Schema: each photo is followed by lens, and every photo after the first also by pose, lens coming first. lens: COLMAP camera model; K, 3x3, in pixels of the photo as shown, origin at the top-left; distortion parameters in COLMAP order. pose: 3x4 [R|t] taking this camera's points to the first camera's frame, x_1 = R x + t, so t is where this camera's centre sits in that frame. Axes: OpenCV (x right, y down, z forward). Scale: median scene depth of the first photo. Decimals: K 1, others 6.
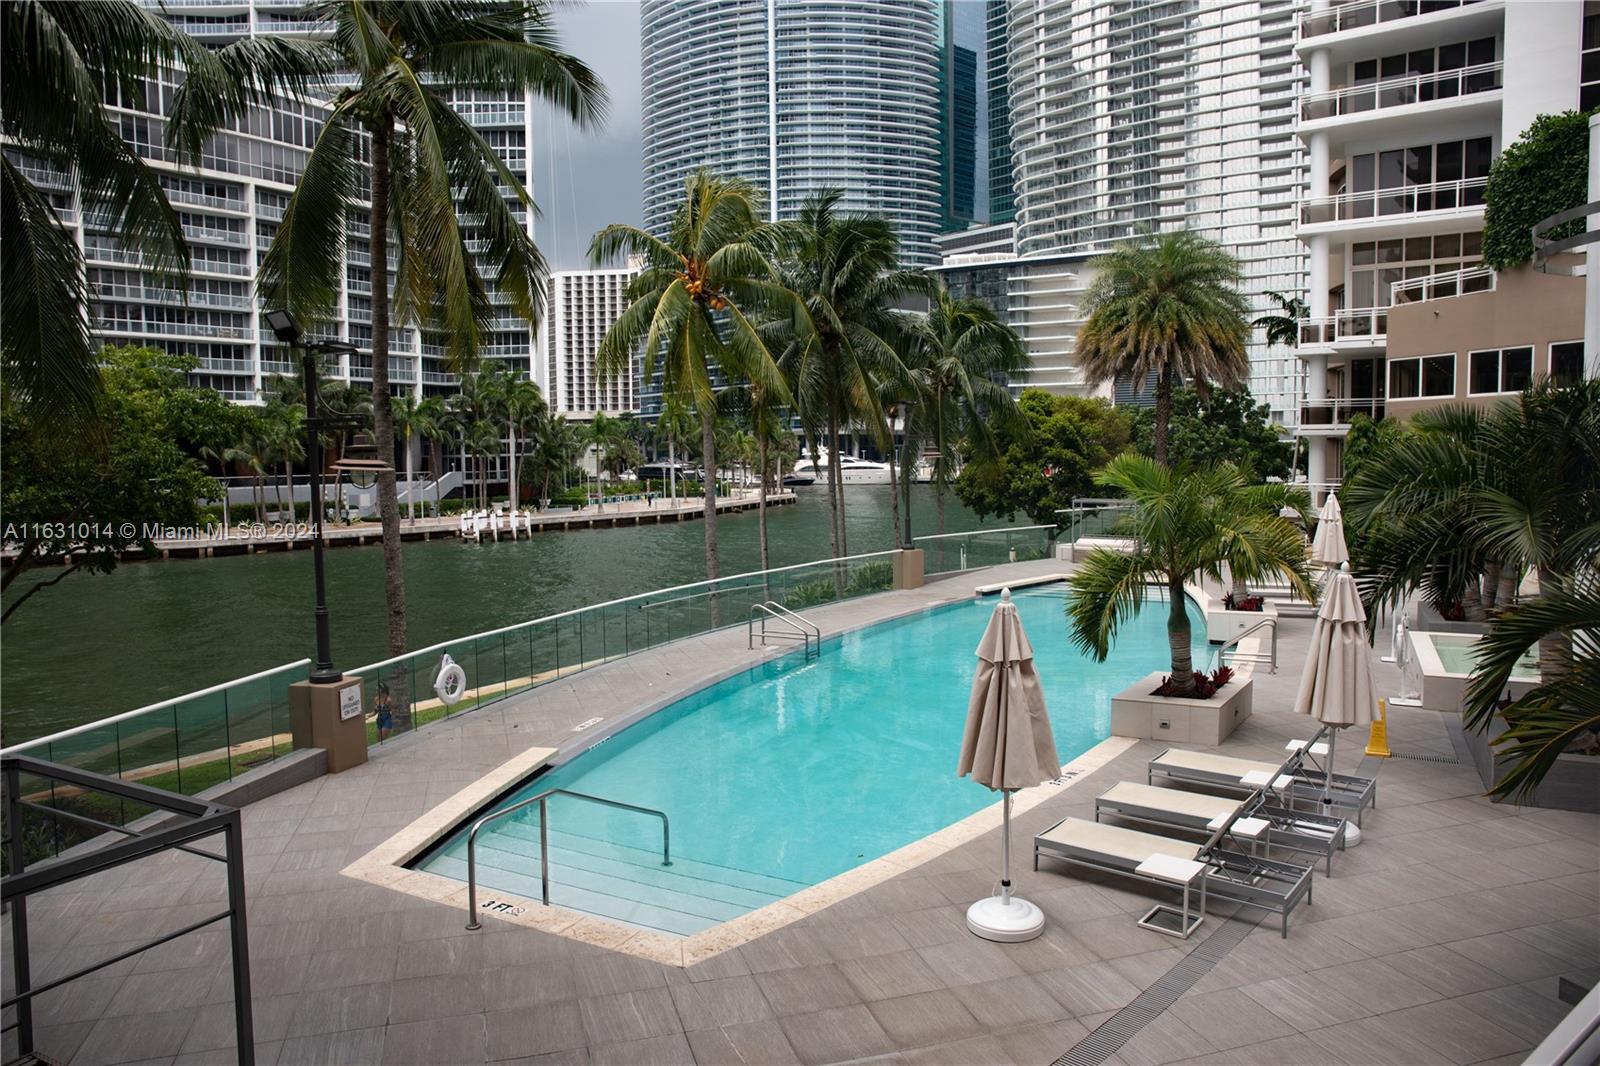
lens RADIAL K [[1089.3, 0, 800.0], [0, 1089.3, 533.0], [0, 0, 1]] dist [-0.110559, 0.091788]
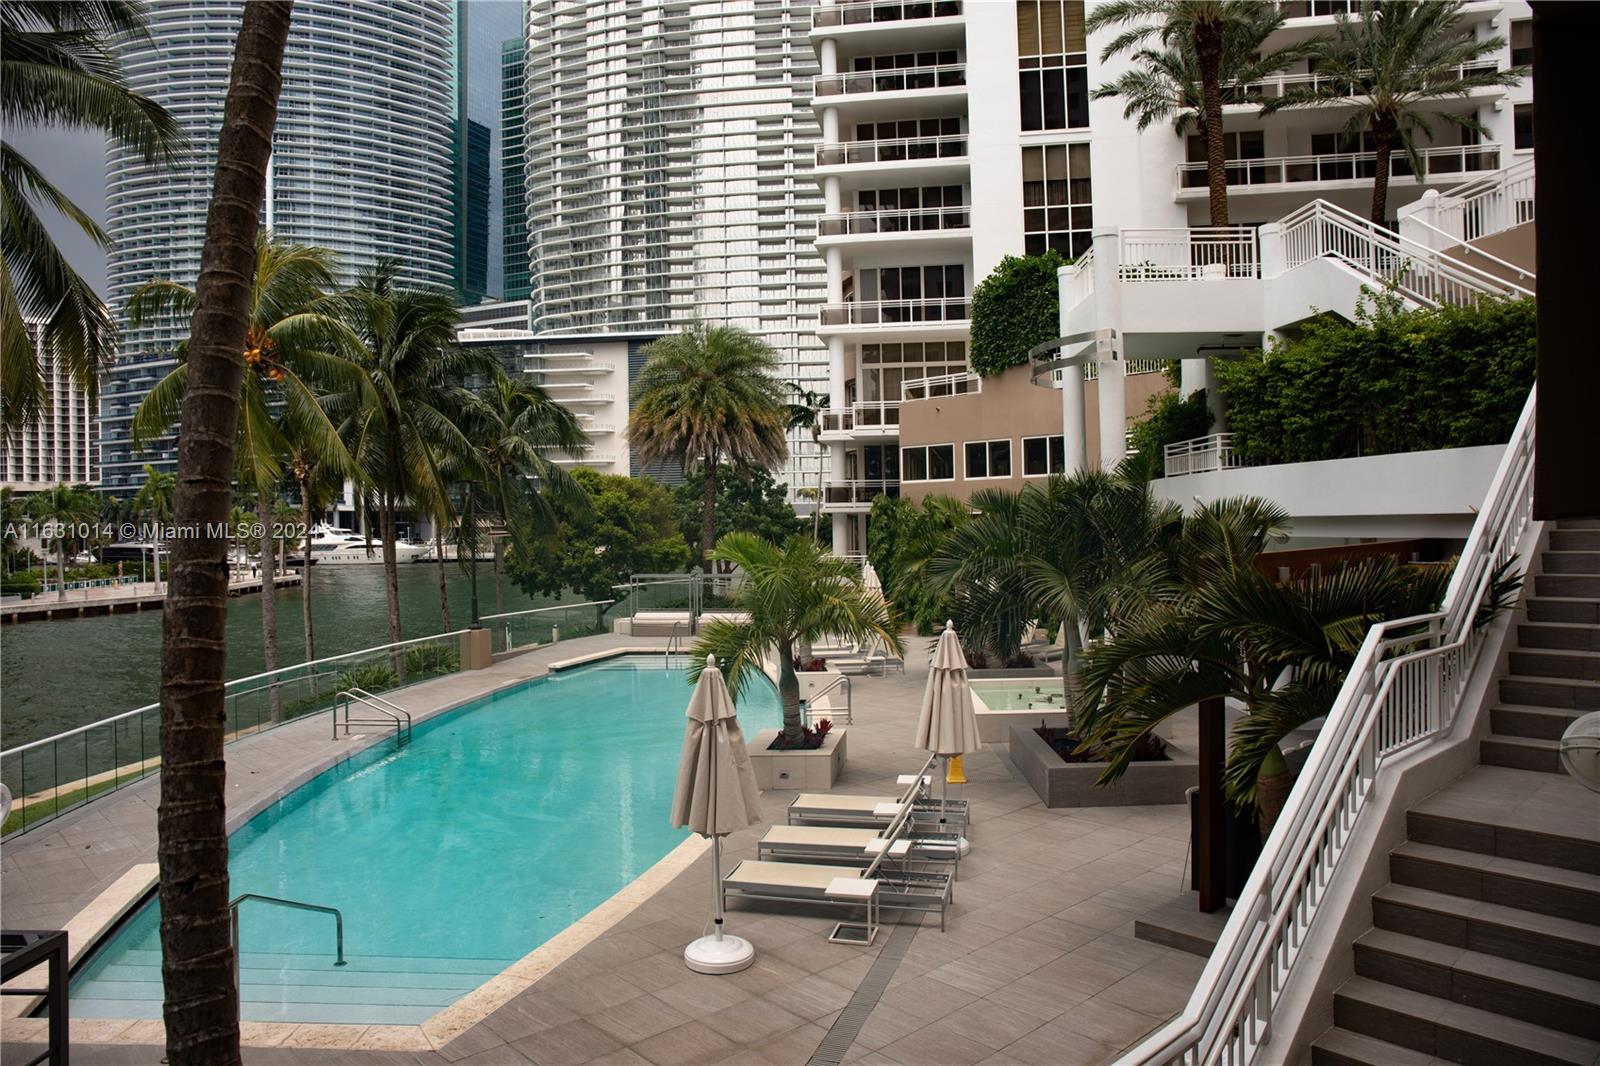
lens RADIAL K [[1107.9, 0, 790.1], [0, 1107.9, 526.4], [0, 0, 1]] dist [-0.127591, 0.122135]
pose [[0.901962, -0.002778, 0.431806, -0.059600], [0.035499, 0.997072, -0.067736, -0.000237], [-0.430353, 0.076424, 0.899420, -0.019506]]
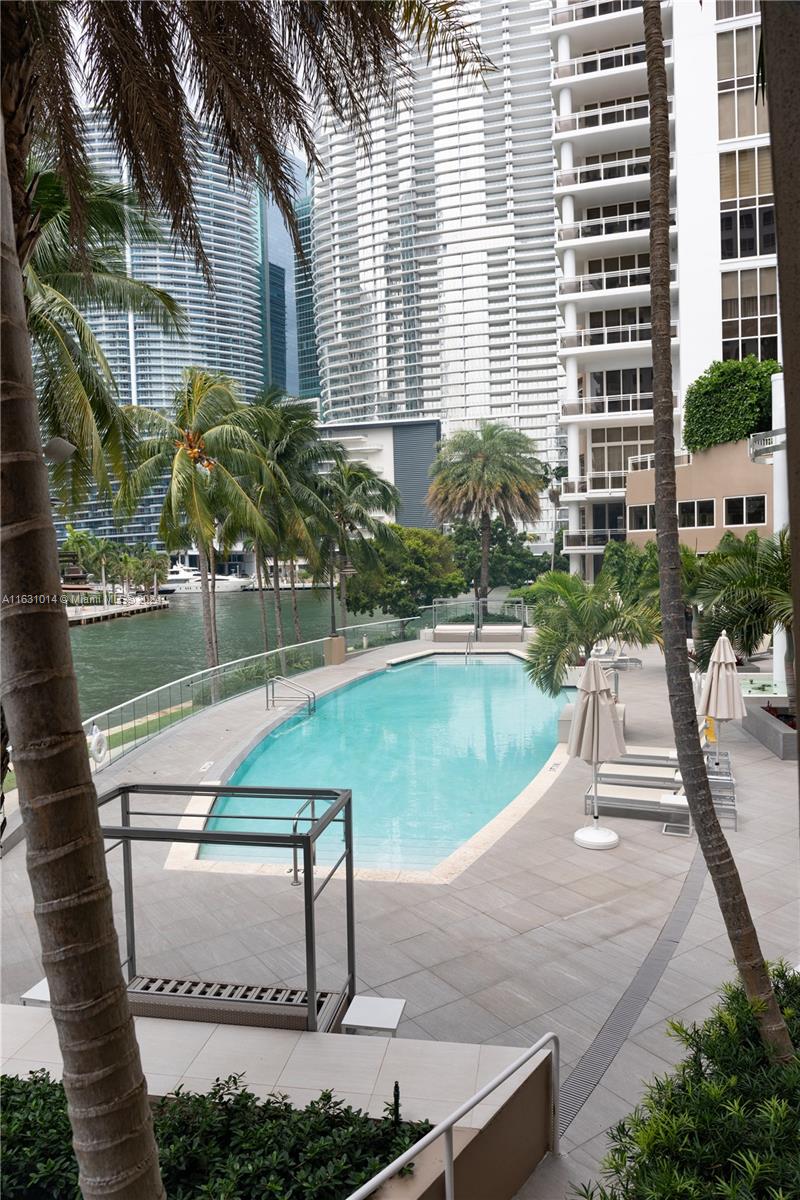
lens RADIAL K [[829.3, 0, 369.2], [0, 829.3, 620.5], [0, 0, 1]] dist [-0.039172, 0.003601]
pose [[0.955599, -0.033633, 0.292744, -0.145921], [0.035903, 0.999352, -0.002383, -0.002316], [-0.292474, 0.012788, 0.956188, -0.051997]]
